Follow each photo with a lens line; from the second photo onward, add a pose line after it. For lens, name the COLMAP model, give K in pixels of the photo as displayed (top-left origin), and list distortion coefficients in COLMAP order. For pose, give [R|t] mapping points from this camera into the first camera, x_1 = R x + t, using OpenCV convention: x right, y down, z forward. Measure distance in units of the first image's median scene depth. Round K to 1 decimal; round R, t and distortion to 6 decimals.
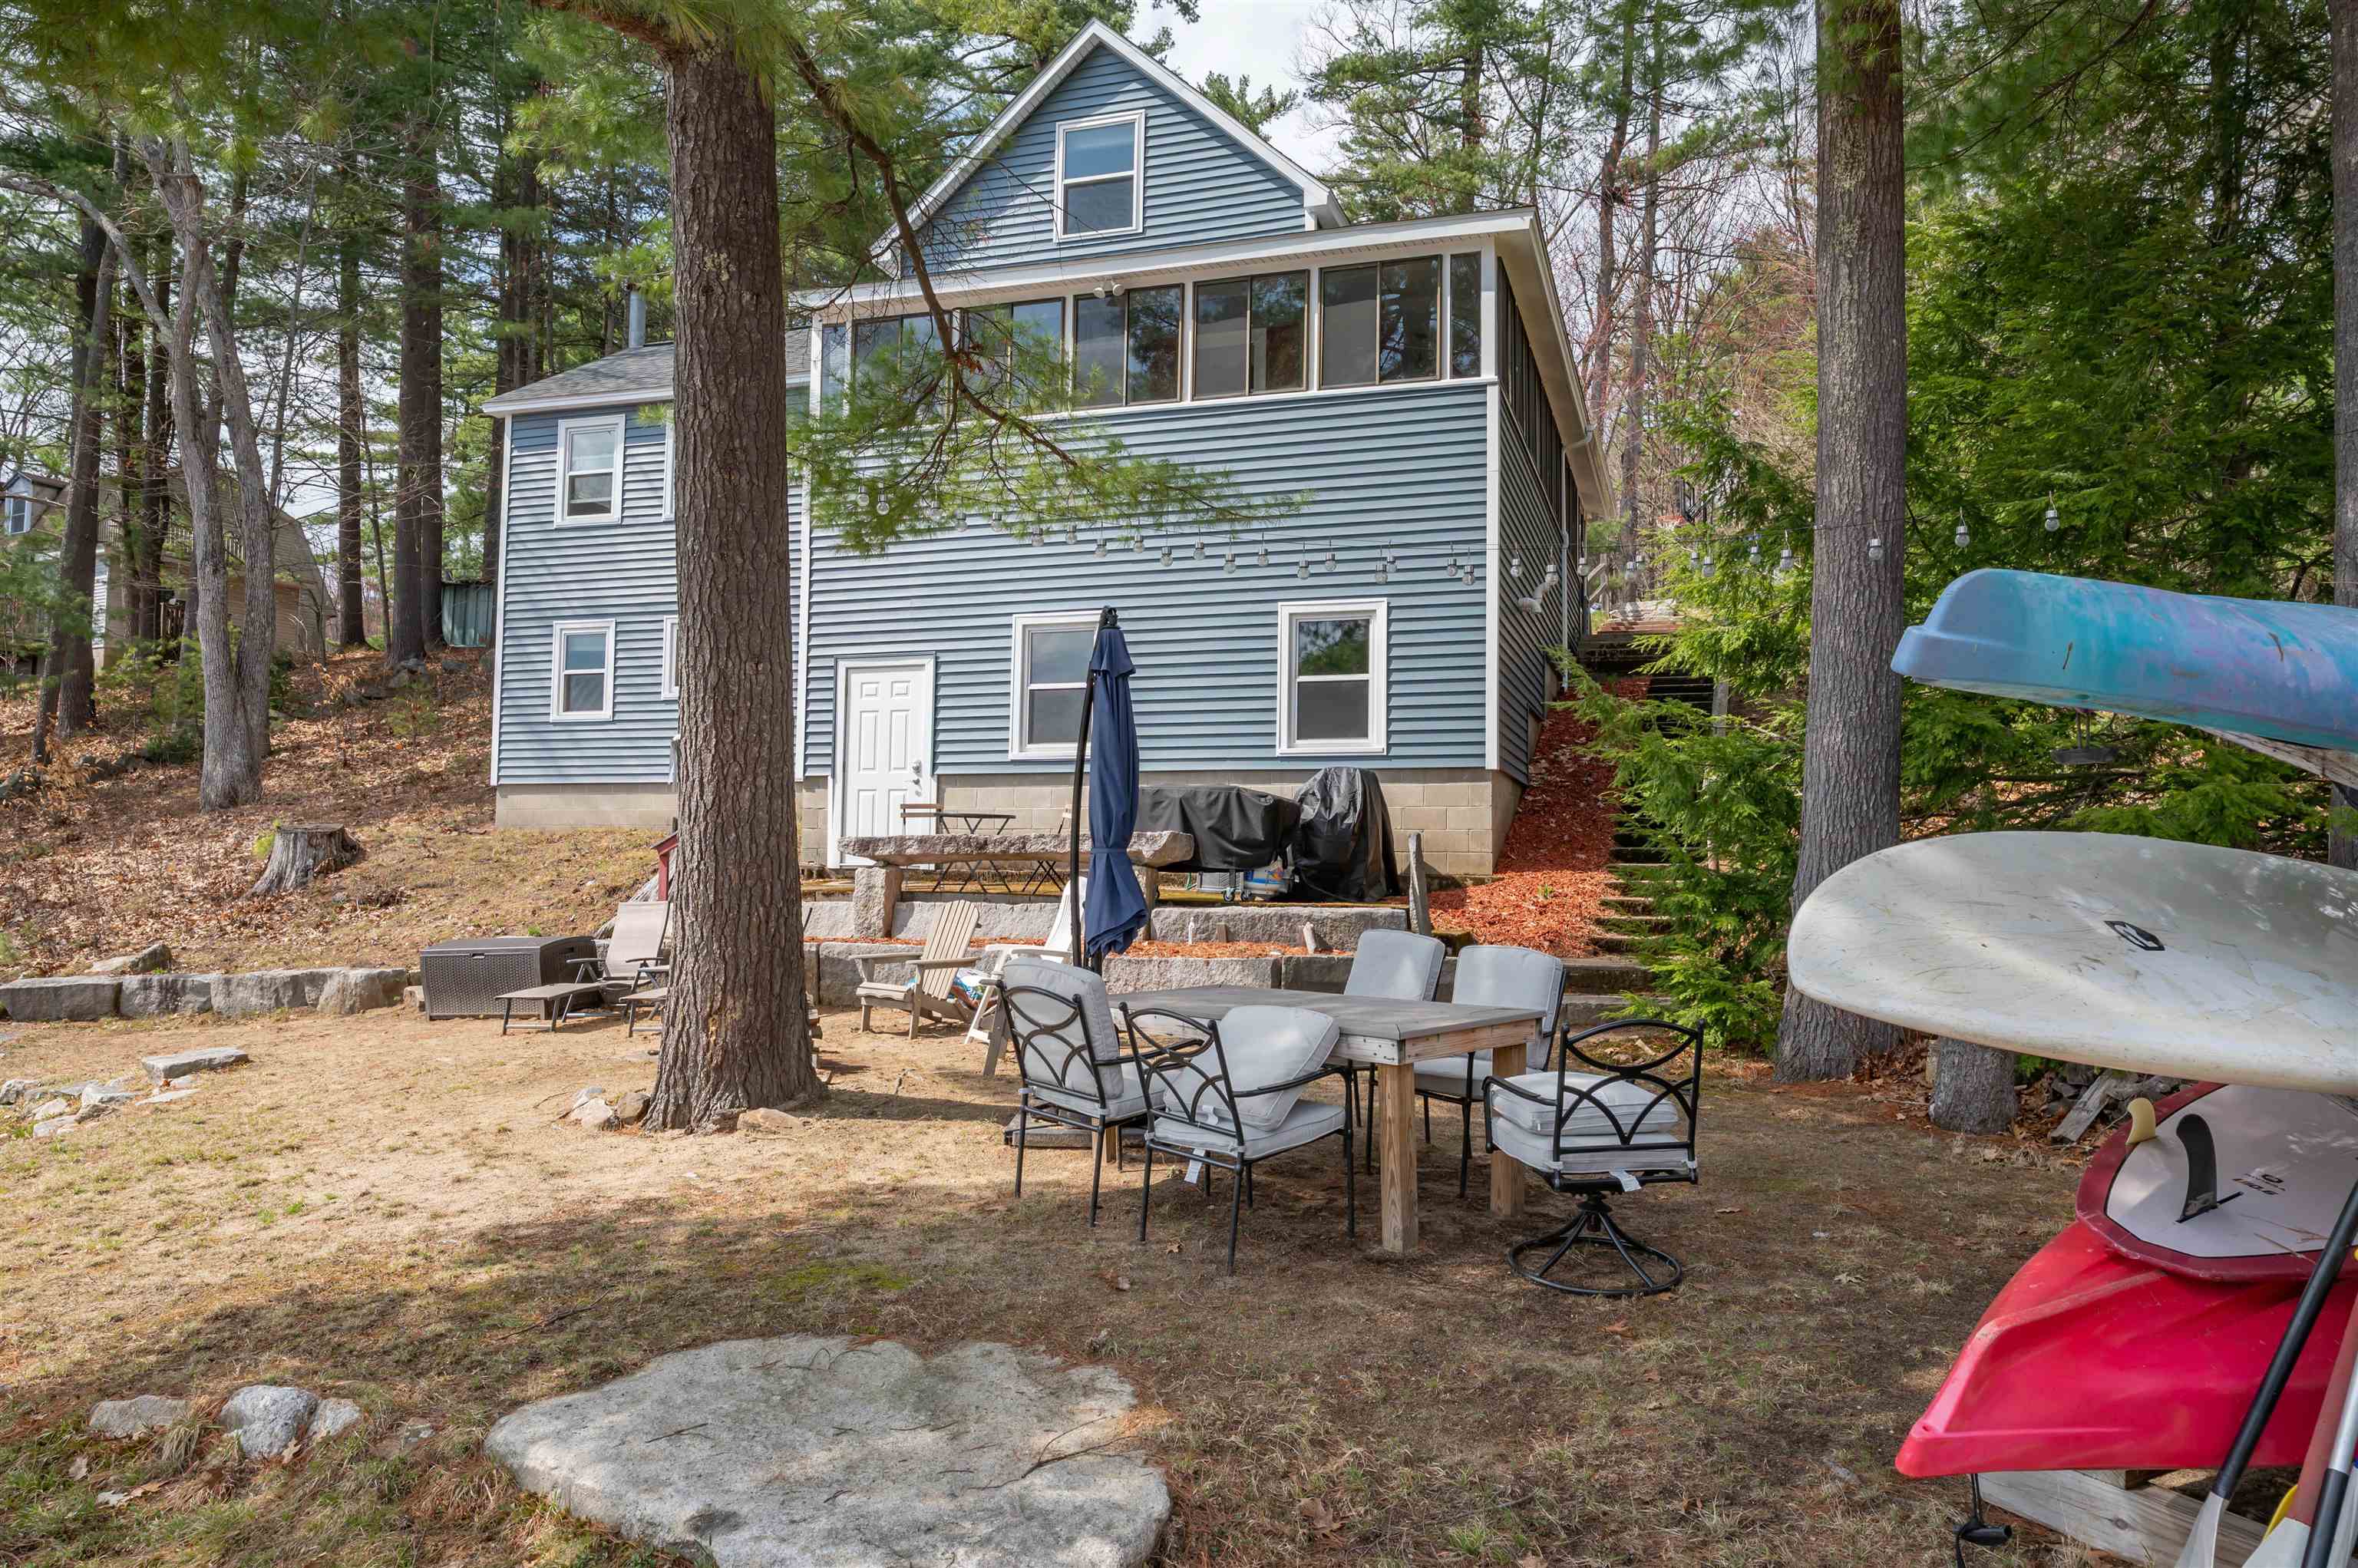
lens RADIAL K [[1609.2, 0, 1179.0], [0, 1609.2, 784.0], [0, 0, 1]] dist [-0.002154, 0.000239]
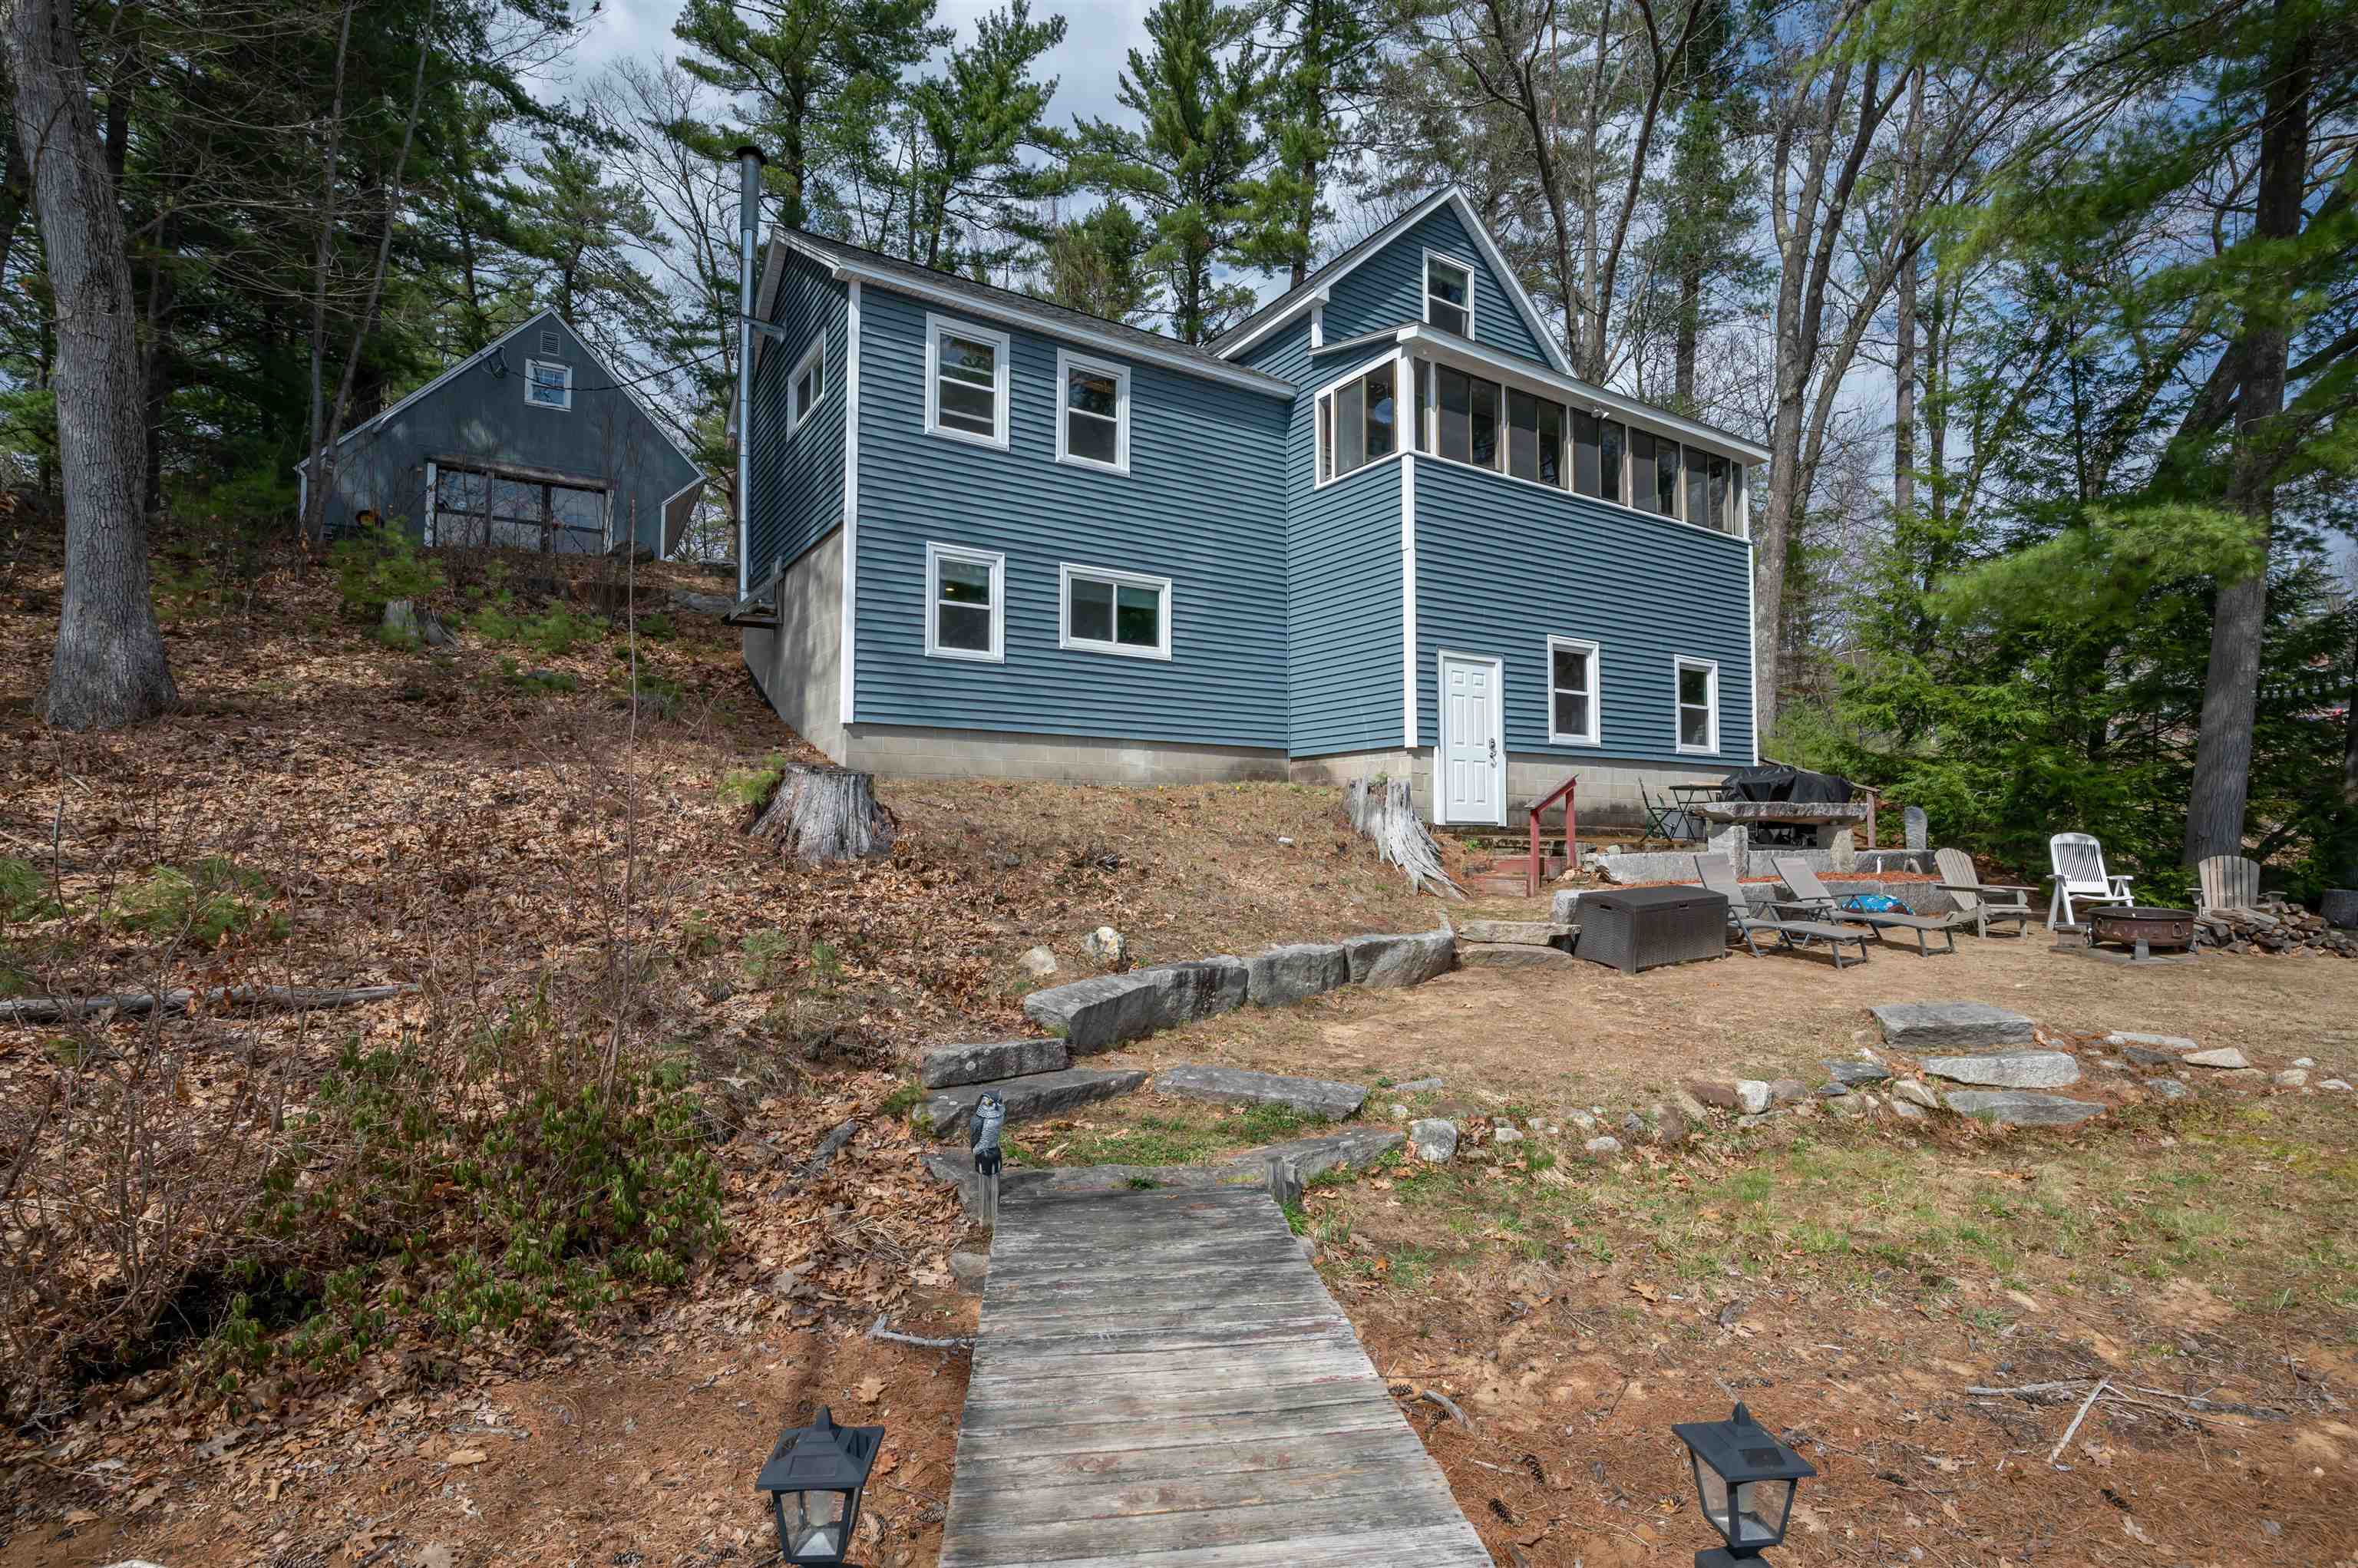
lens RADIAL K [[1141.3, 0, 1179.0], [0, 1141.3, 784.0], [0, 0, 1]] dist [-0.000725, 0.000159]
pose [[0.613915, 0.029670, 0.788814, -0.989107], [-0.044884, 0.998989, -0.002643, 0.032932], [-0.788095, -0.033782, 0.614626, 0.632735]]
